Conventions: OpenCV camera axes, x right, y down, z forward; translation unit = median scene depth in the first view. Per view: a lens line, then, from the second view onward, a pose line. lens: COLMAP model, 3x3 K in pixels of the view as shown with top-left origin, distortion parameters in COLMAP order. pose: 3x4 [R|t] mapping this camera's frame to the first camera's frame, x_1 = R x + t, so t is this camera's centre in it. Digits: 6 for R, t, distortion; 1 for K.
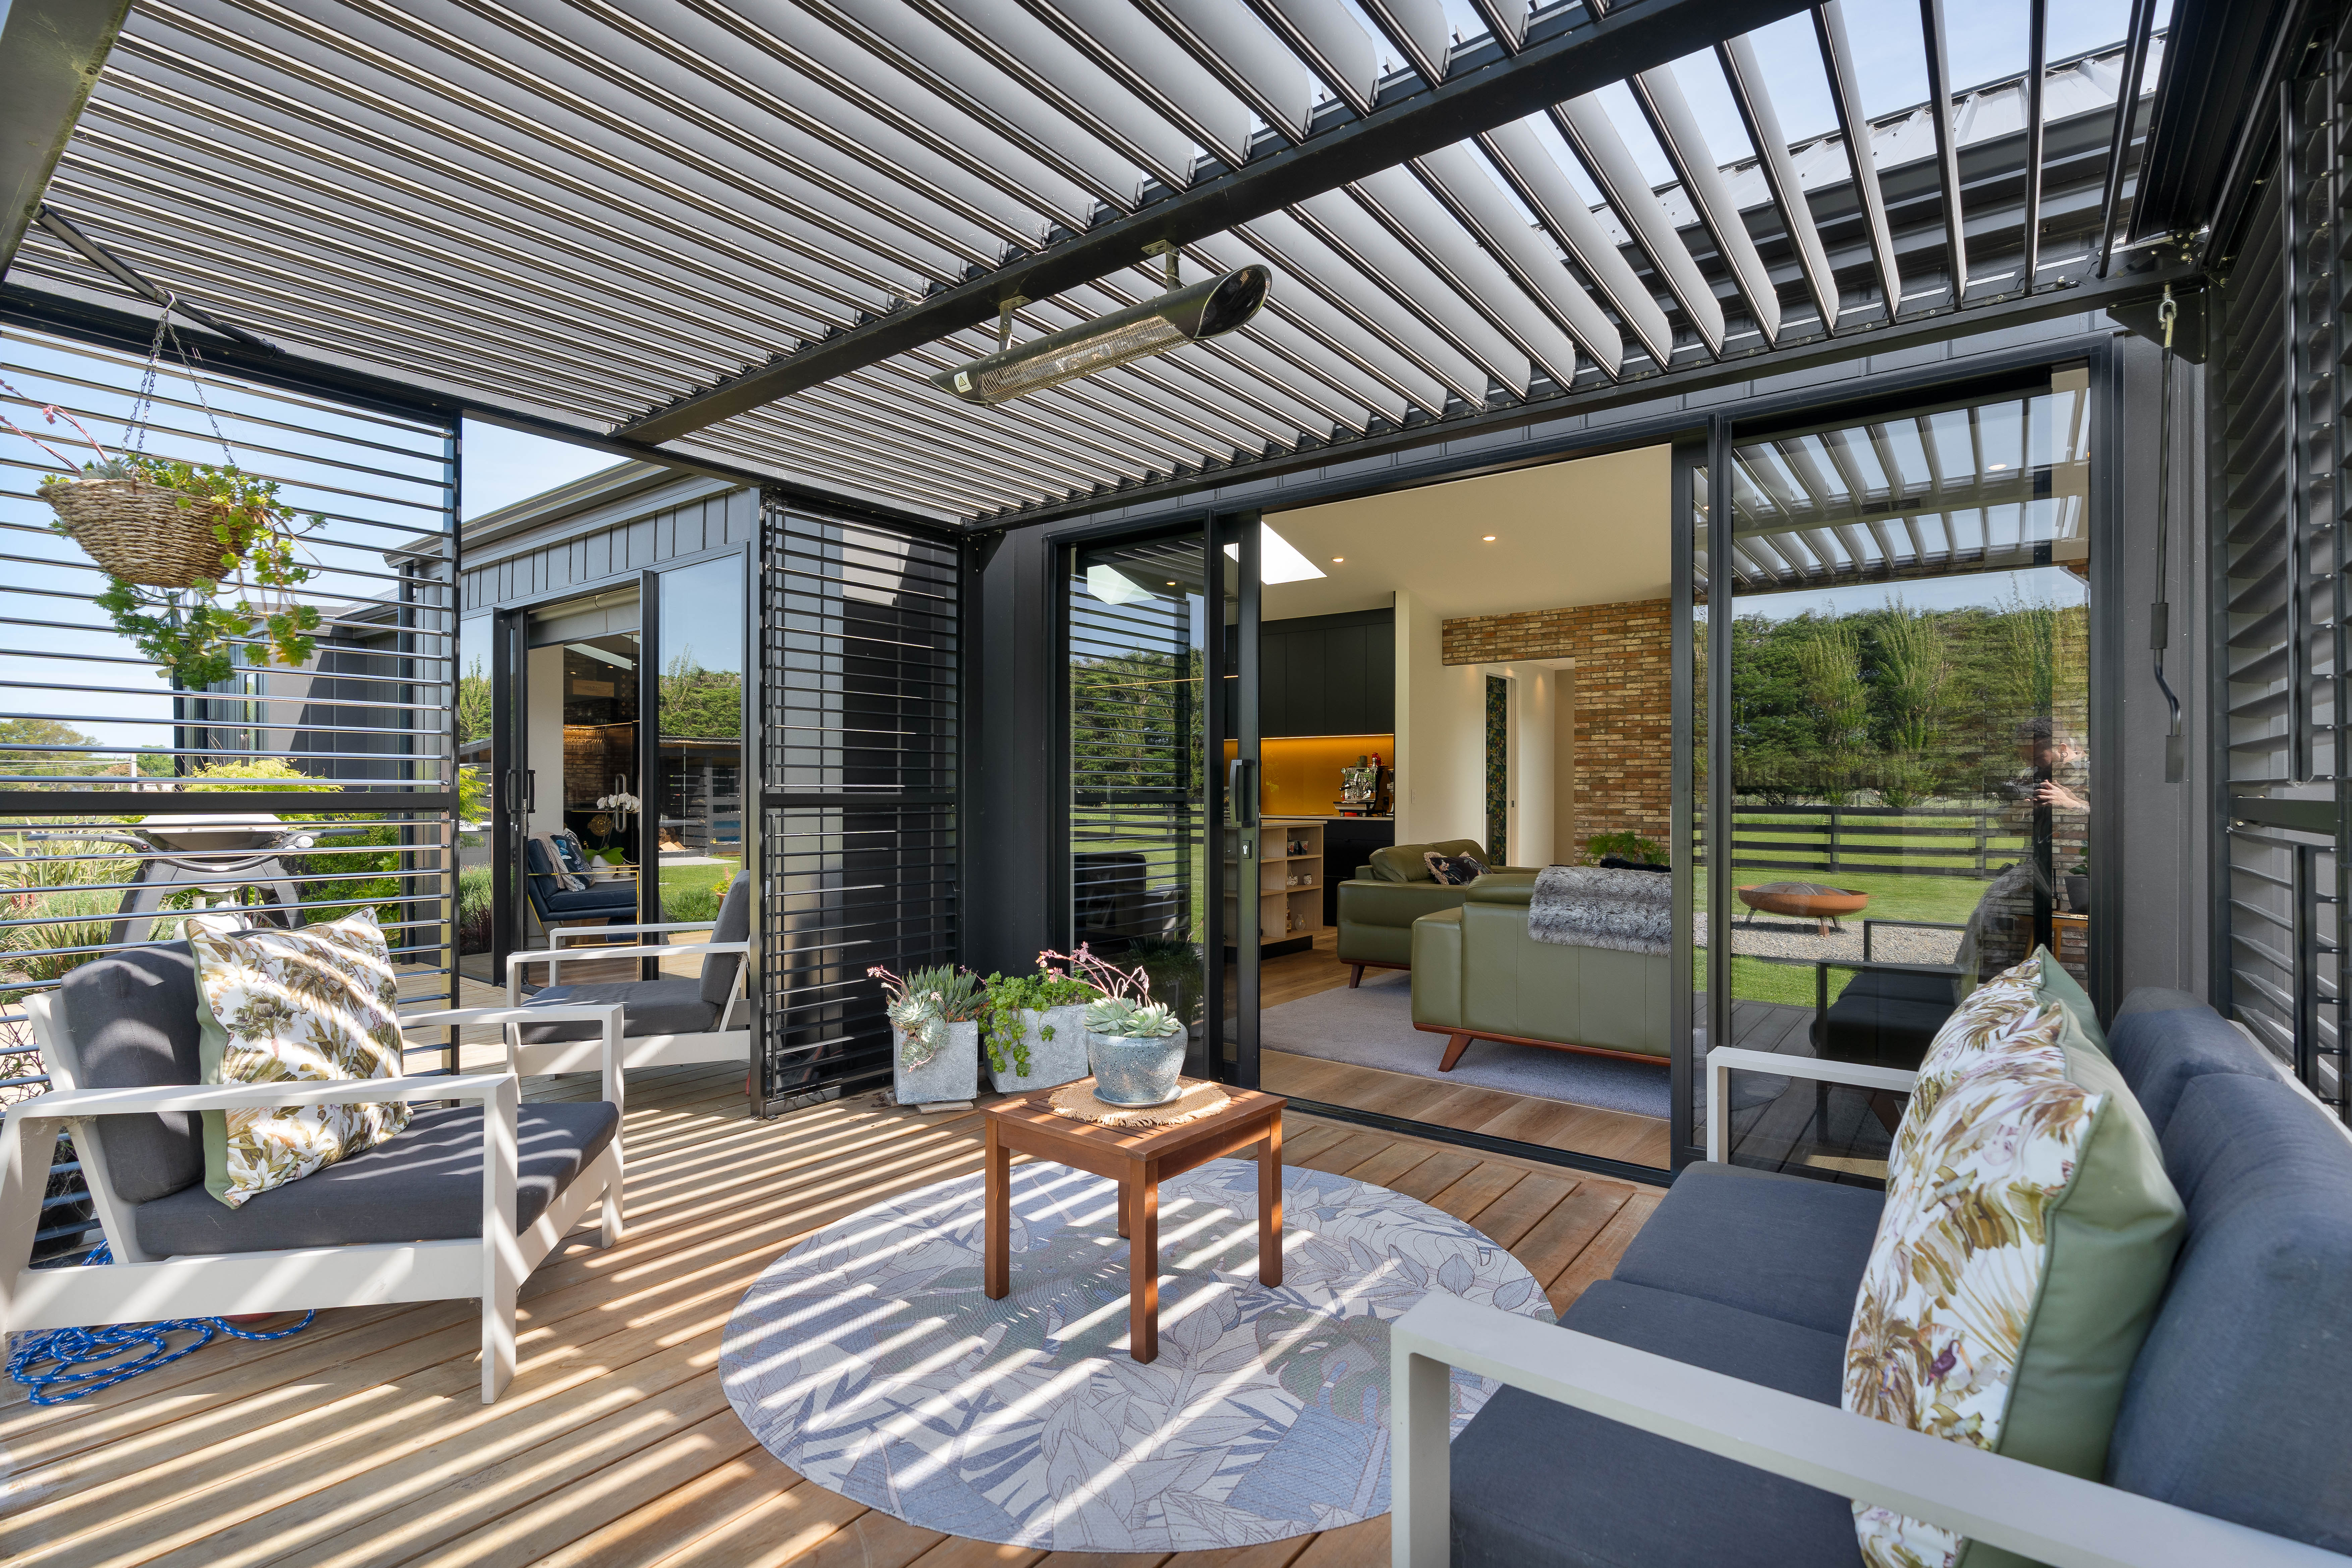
lens RADIAL K [[1060.3, 0, 1167.3], [0, 1060.3, 787.4], [0, 0, 1]] dist [-0.008339, 0.004084]
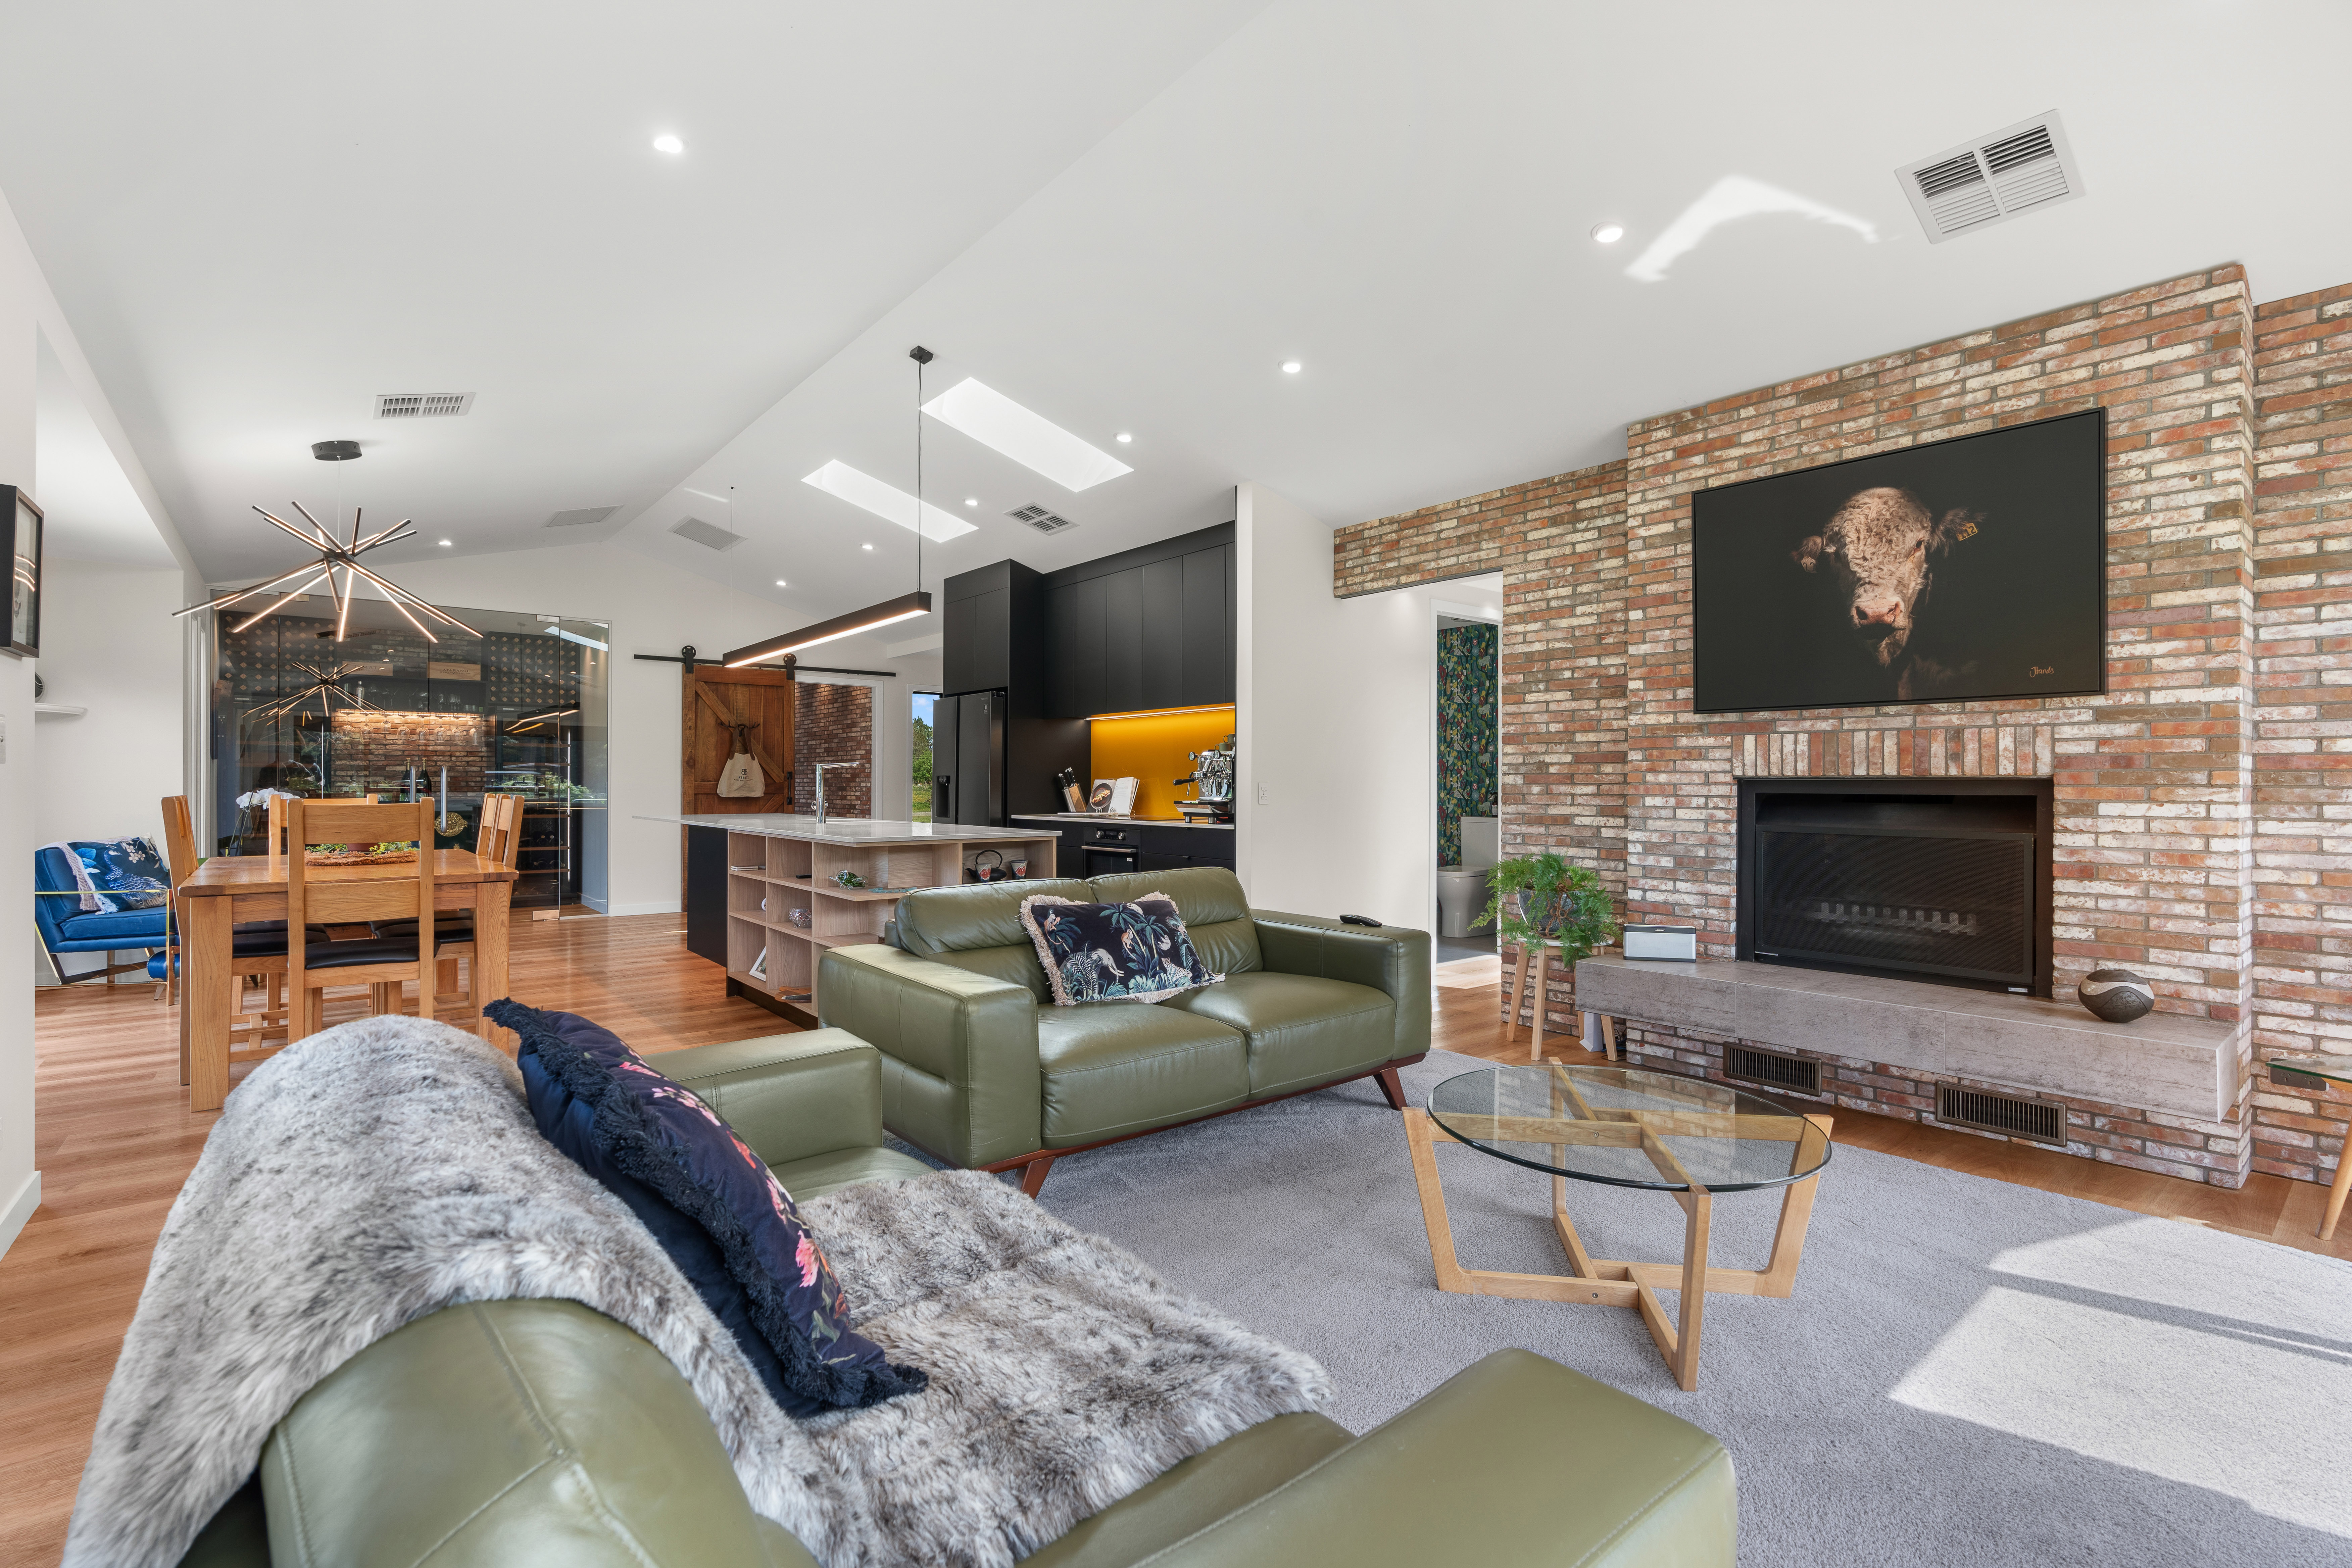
lens RADIAL K [[1060.4, 0, 1183.5], [0, 1060.4, 780.2], [0, 0, 1]] dist [-0.008339, 0.004084]
pose [[0.977662, -0.002097, -0.210172, 0.340804], [0.001432, 0.999993, -0.003315, 0.002079], [0.210177, 0.002940, 0.977659, 0.363429]]
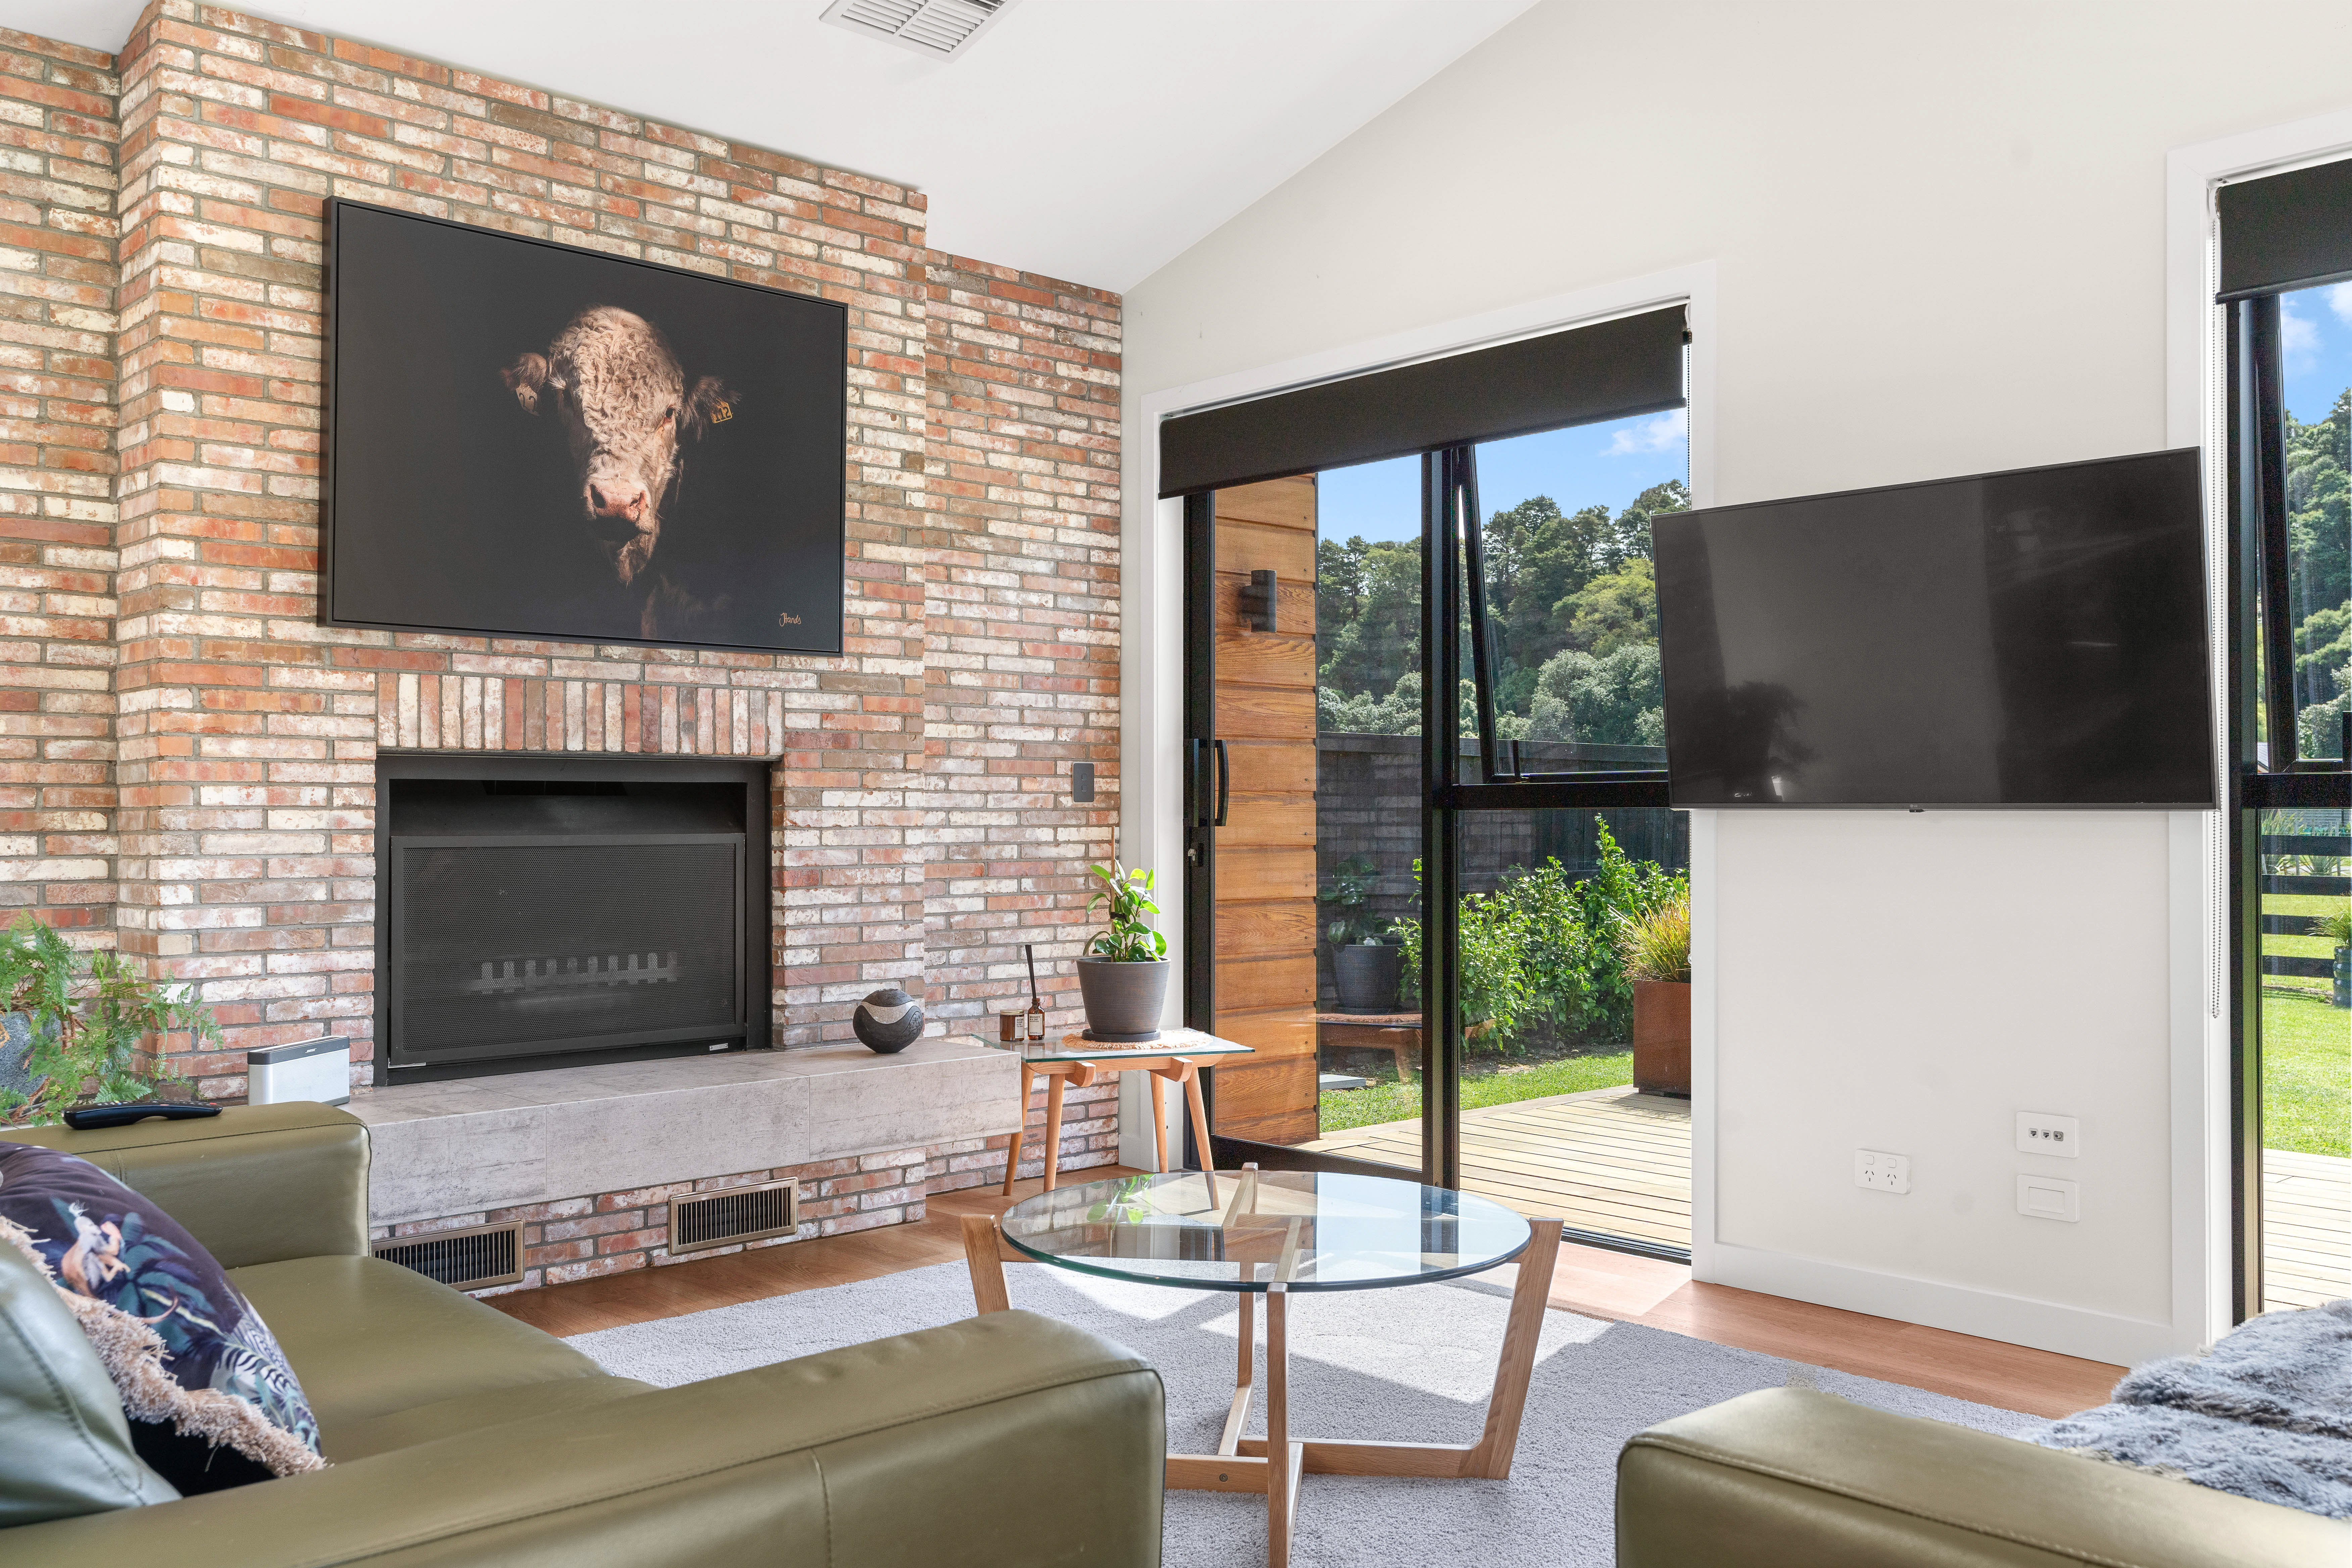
lens RADIAL K [[1962.8, 0, 1189.4], [0, 1962.8, 792.4], [0, 0, 1]] dist [0.005078, -0.002003]
pose [[0.151365, 0.002580, 0.988475, 0.021159], [0.000027, 0.999997, -0.002614, 0.011824], [-0.988478, 0.000423, 0.151365, 0.627406]]
